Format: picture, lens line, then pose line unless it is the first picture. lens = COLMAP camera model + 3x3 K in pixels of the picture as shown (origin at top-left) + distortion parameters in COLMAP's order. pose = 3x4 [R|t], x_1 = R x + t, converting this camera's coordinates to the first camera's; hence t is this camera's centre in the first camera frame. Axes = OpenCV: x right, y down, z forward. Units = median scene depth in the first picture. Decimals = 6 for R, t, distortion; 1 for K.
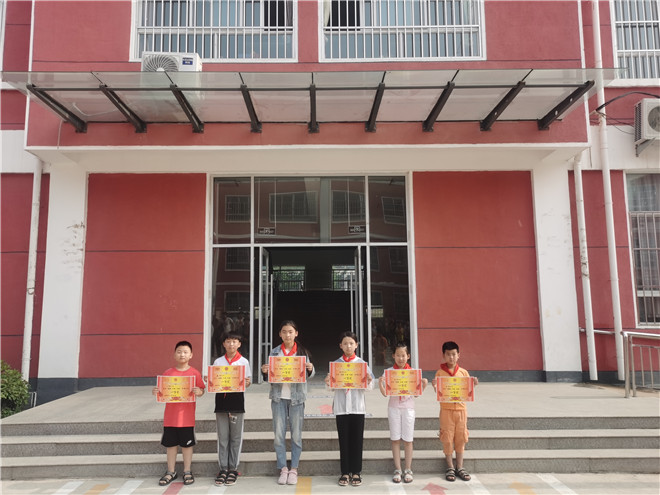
lens RADIAL K [[510.3, 0, 330.0], [0, 510.3, 247.5], [0, 0, 1]] dist [0.036212, -0.029338]
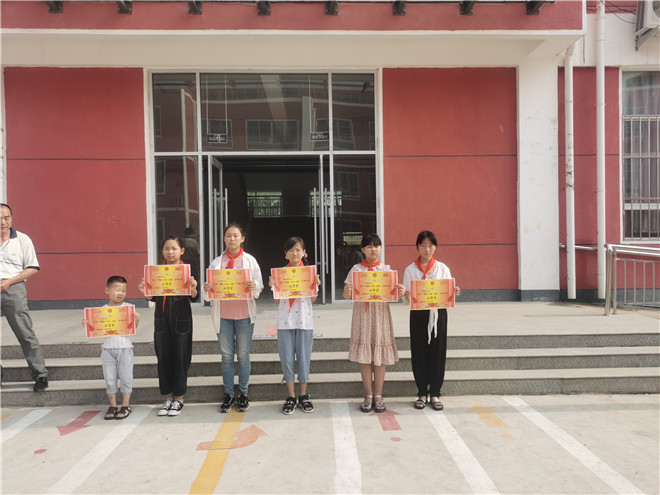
lens RADIAL K [[510.3, 0, 330.0], [0, 510.3, 247.5], [0, 0, 1]] dist [0.036212, -0.029338]
pose [[0.999653, -0.004223, 0.025999, 0.049870], [0.000754, 0.991248, 0.132009, 0.041186], [-0.026329, -0.131943, 0.990908, 0.098688]]
